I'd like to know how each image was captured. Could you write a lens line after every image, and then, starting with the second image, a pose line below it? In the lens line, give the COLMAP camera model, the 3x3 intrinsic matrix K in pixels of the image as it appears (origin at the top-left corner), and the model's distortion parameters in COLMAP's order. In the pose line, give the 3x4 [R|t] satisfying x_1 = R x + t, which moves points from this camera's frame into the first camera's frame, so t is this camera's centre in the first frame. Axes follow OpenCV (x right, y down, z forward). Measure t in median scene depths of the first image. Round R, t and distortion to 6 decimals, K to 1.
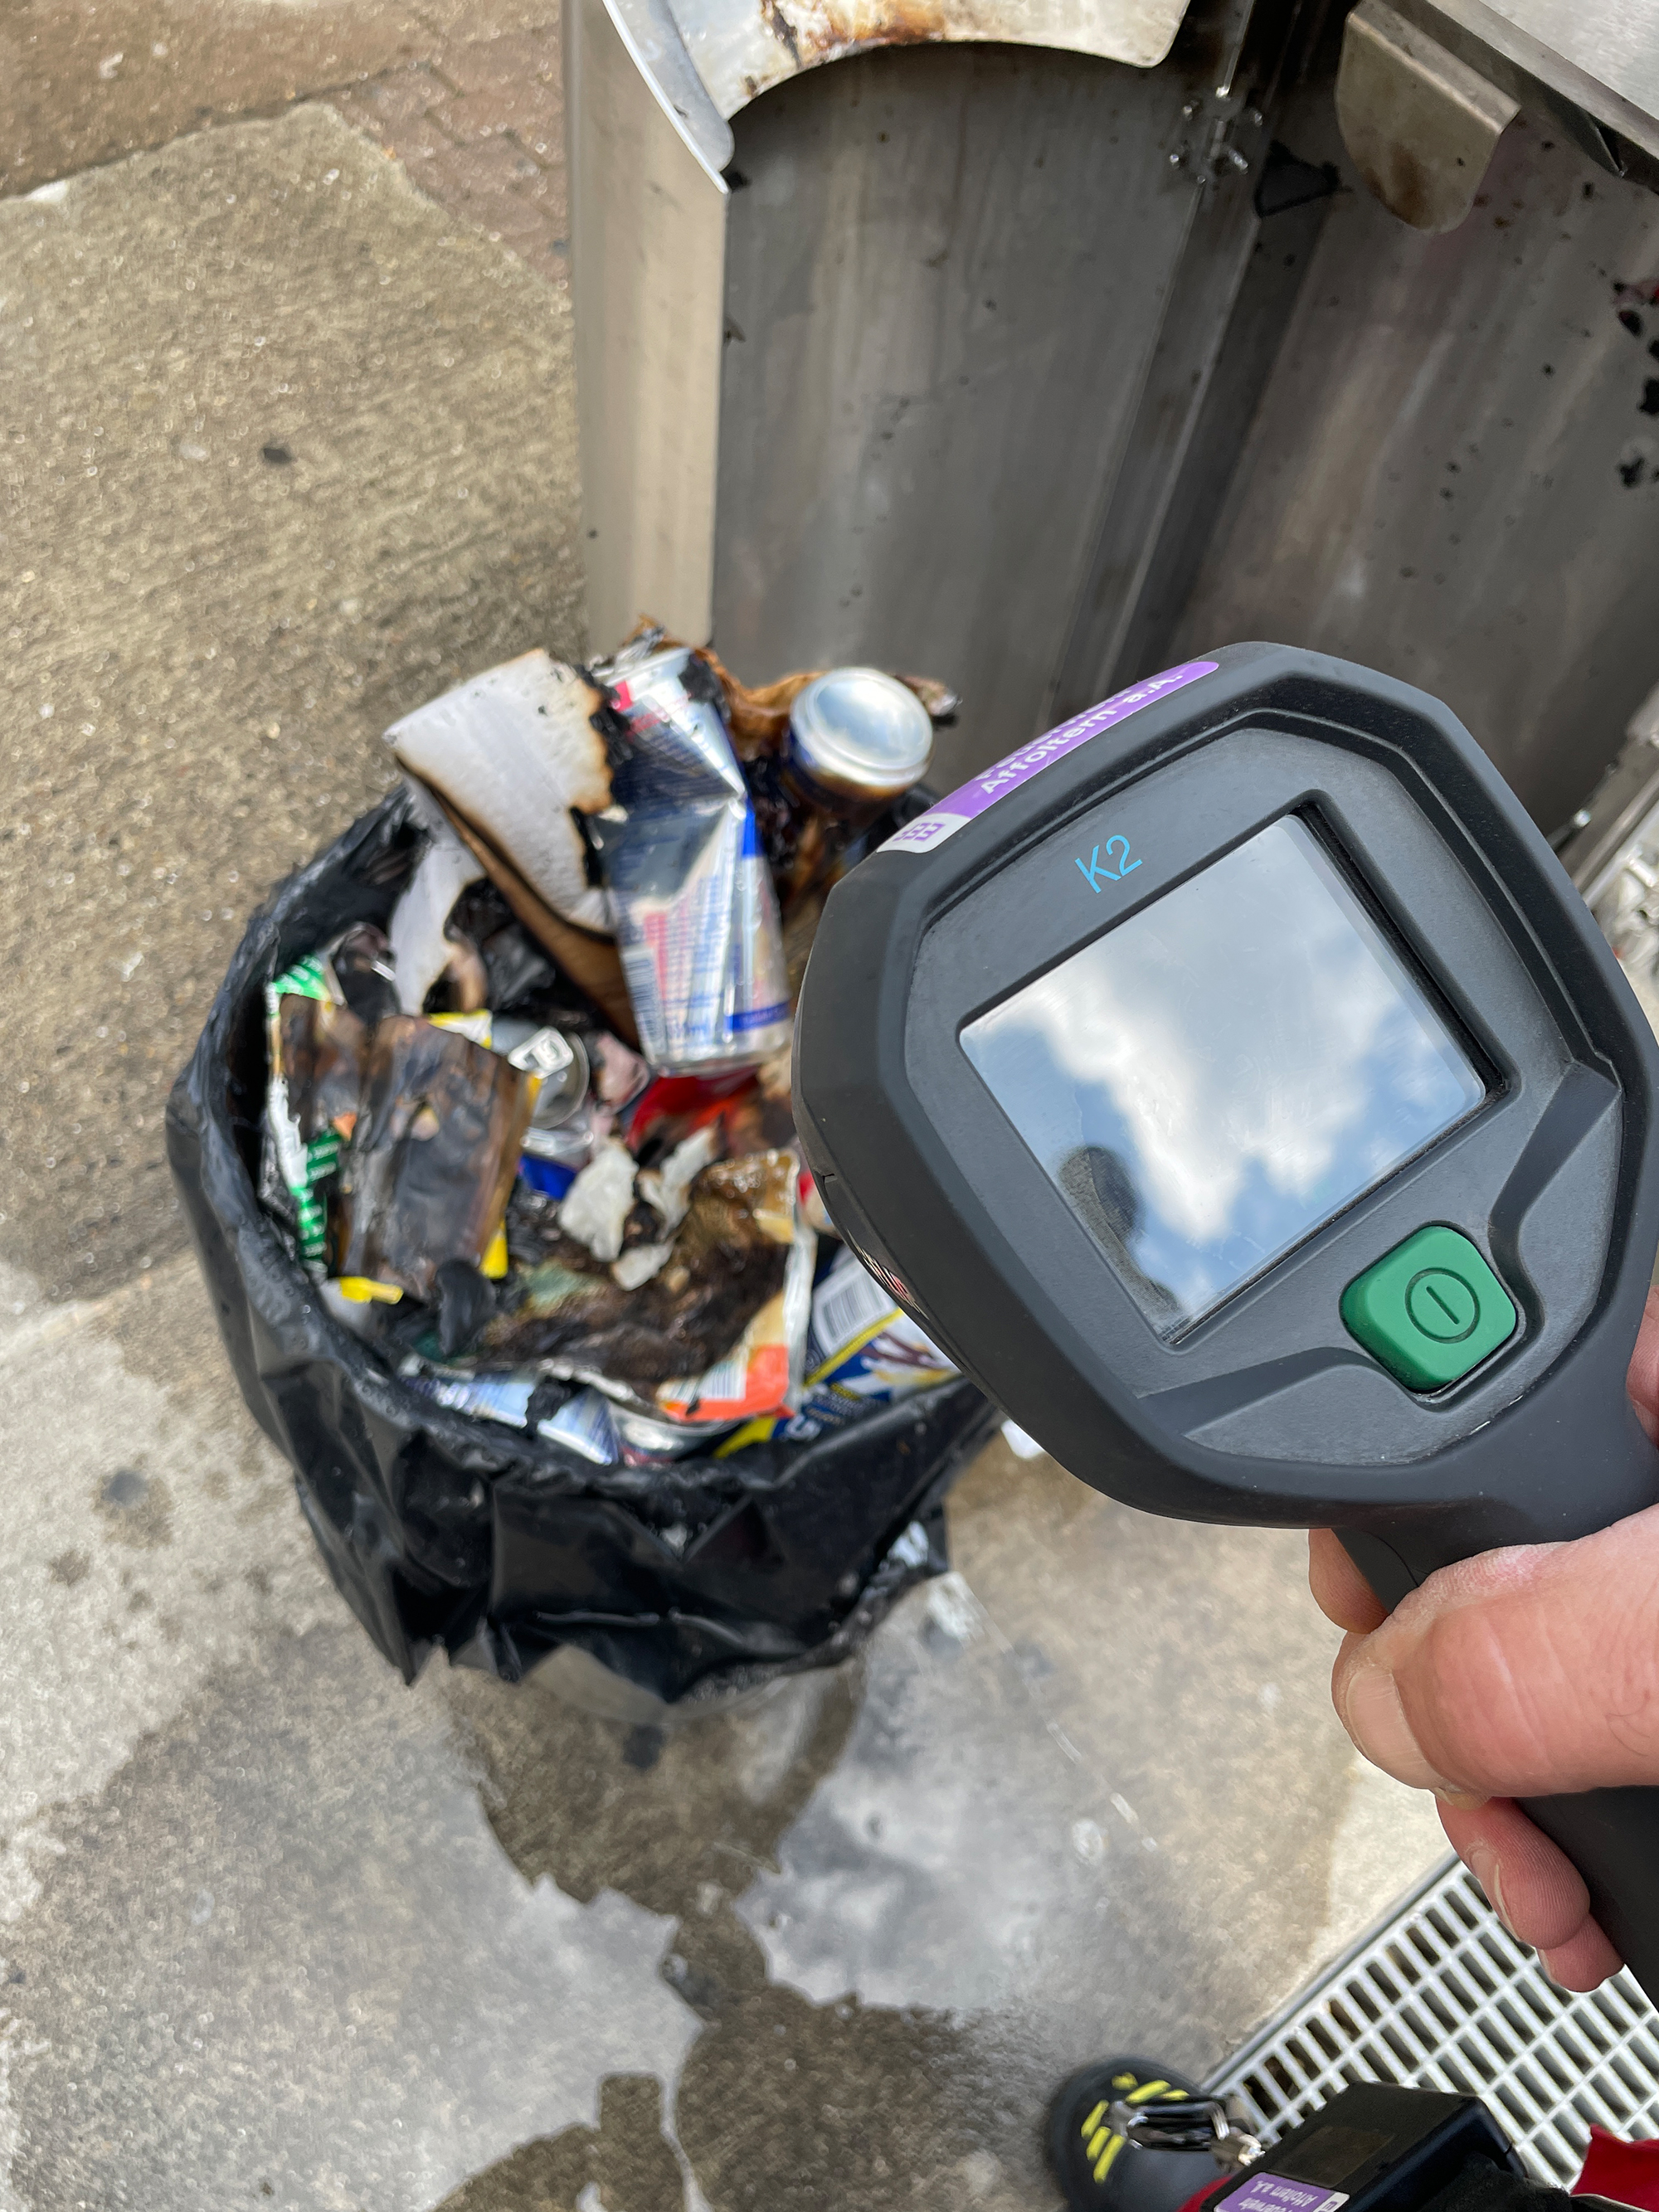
lens RADIAL K [[1664.0, 0, 829.5], [0, 1664.0, 1106.0], [0, 0, 1]] dist [0.063478, -0.083055]
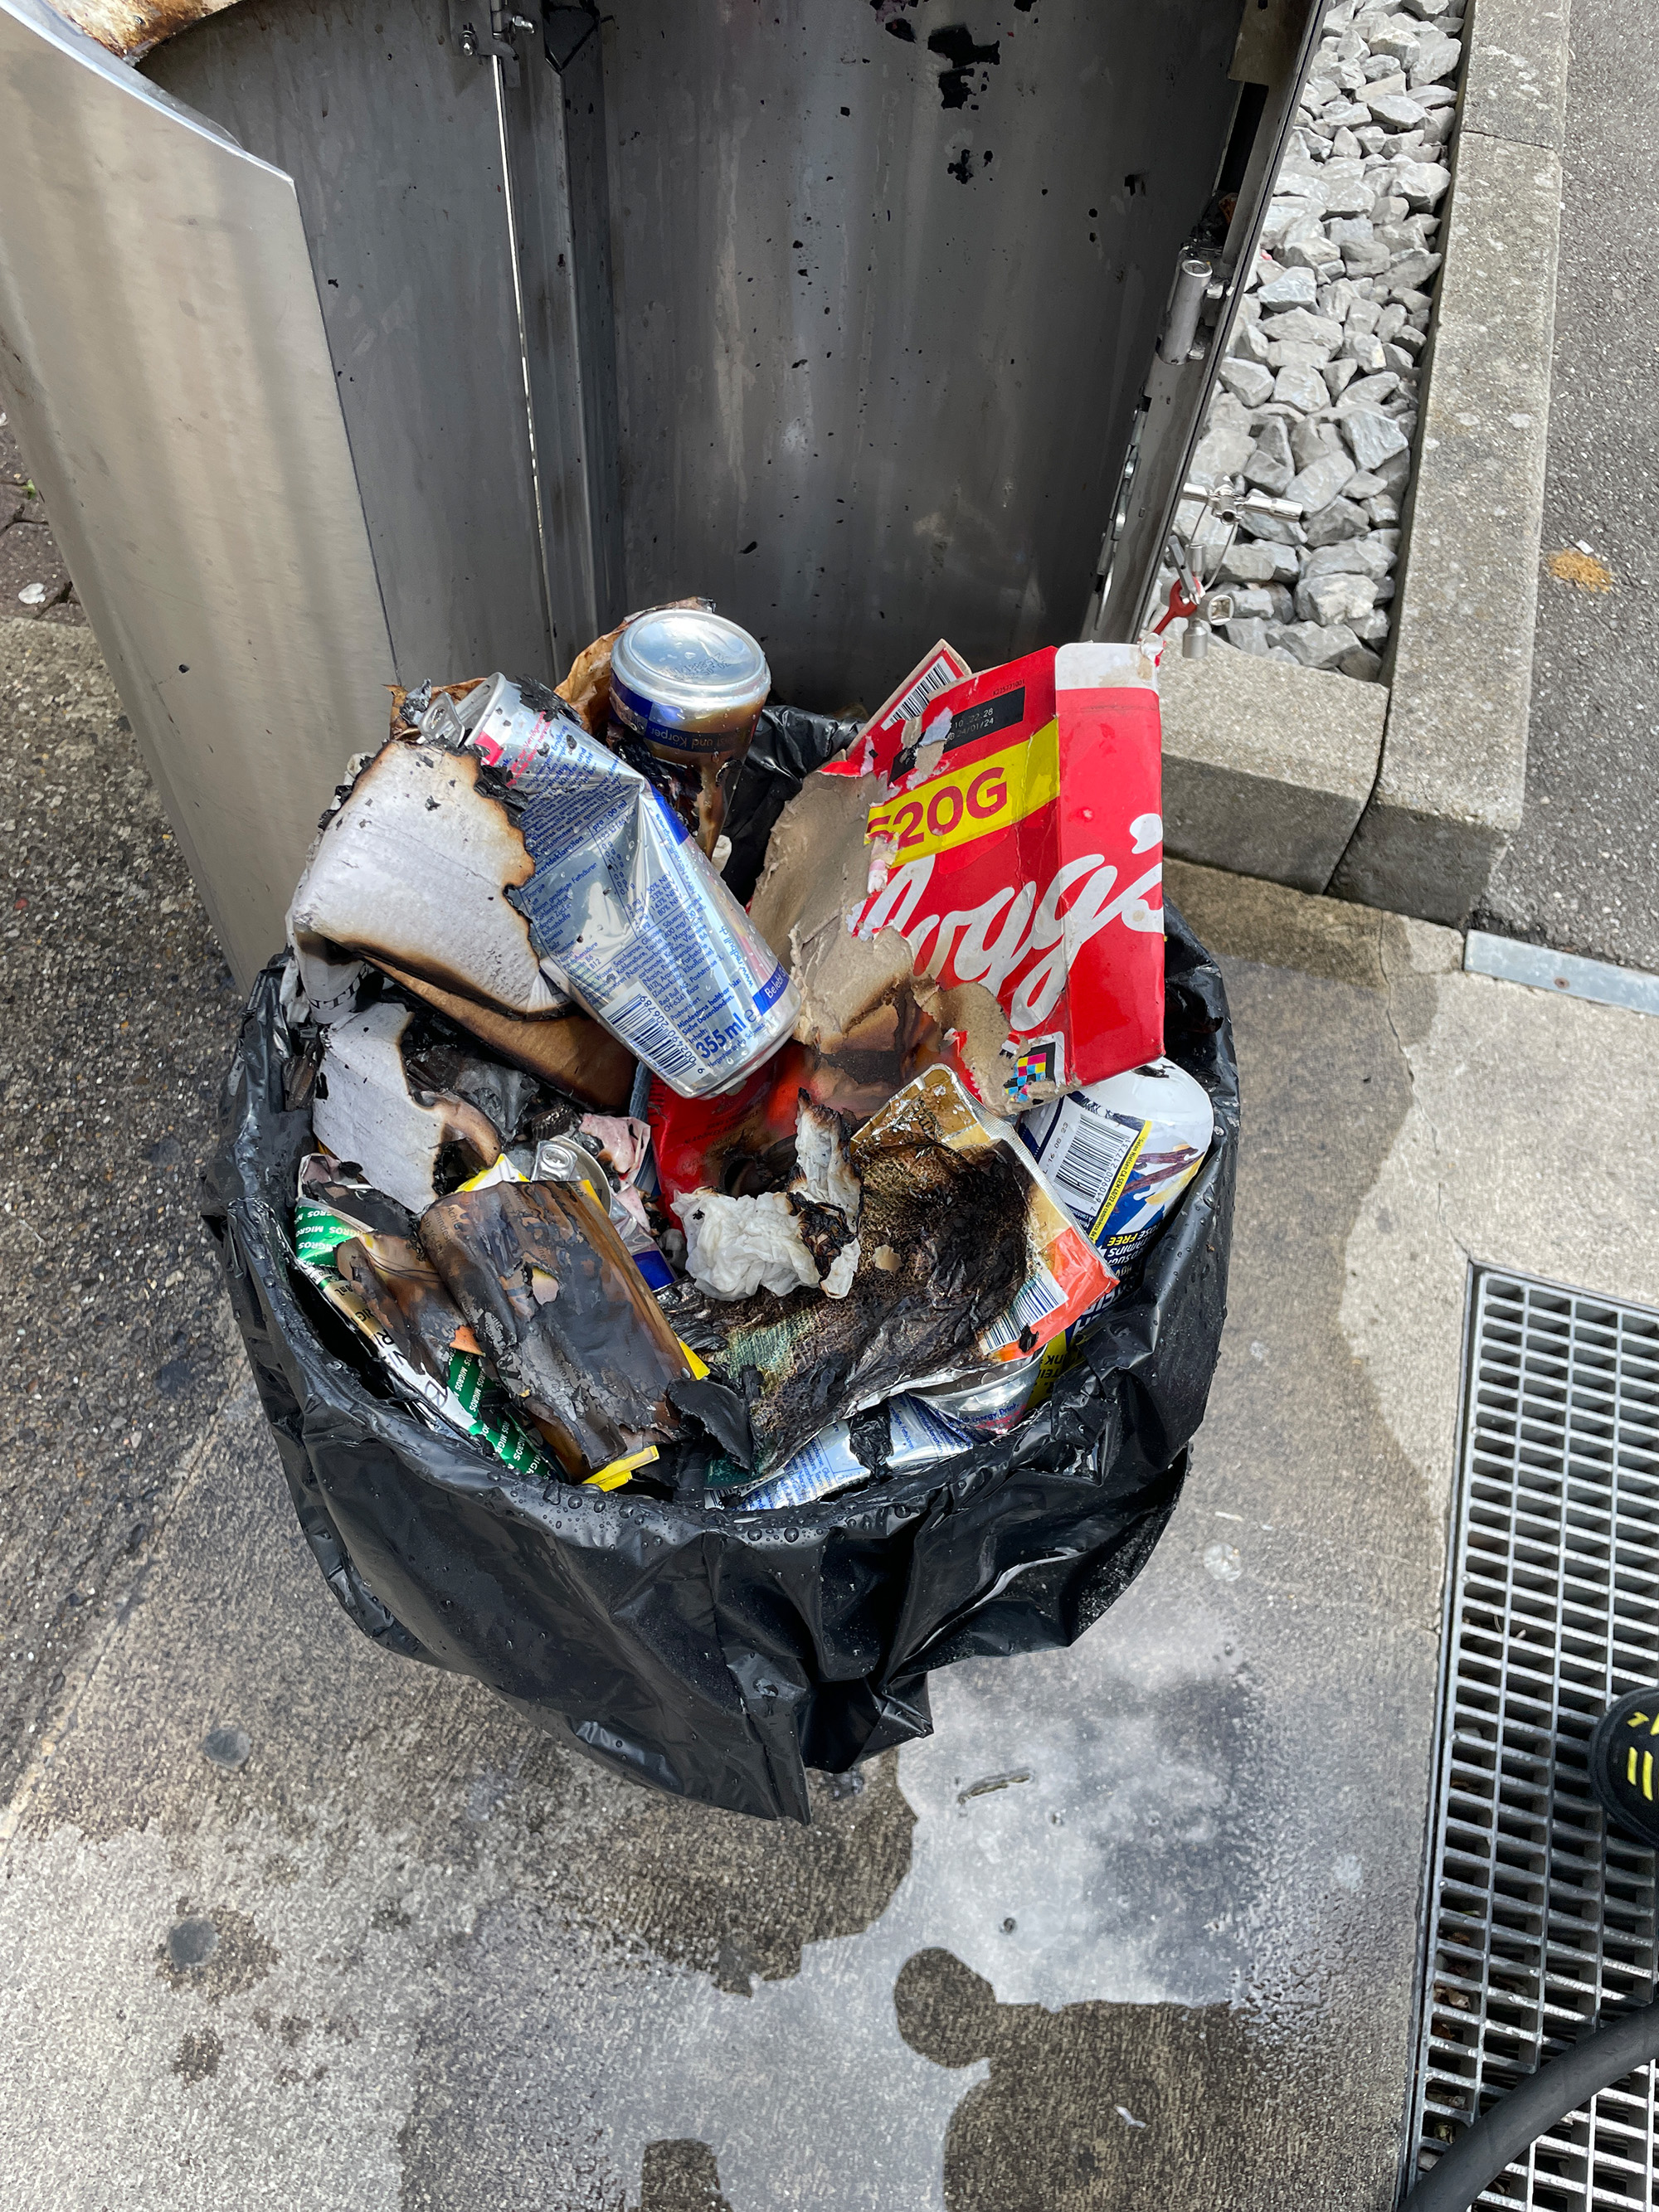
lens RADIAL K [[1664.0, 0, 829.5], [0, 1664.0, 1106.0], [0, 0, 1]] dist [0.063478, -0.083055]
pose [[0.786130, -0.552925, 0.276176, -0.318401], [0.546555, 0.830551, 0.107063, -0.081235], [-0.288576, 0.066780, 0.955125, 0.109454]]
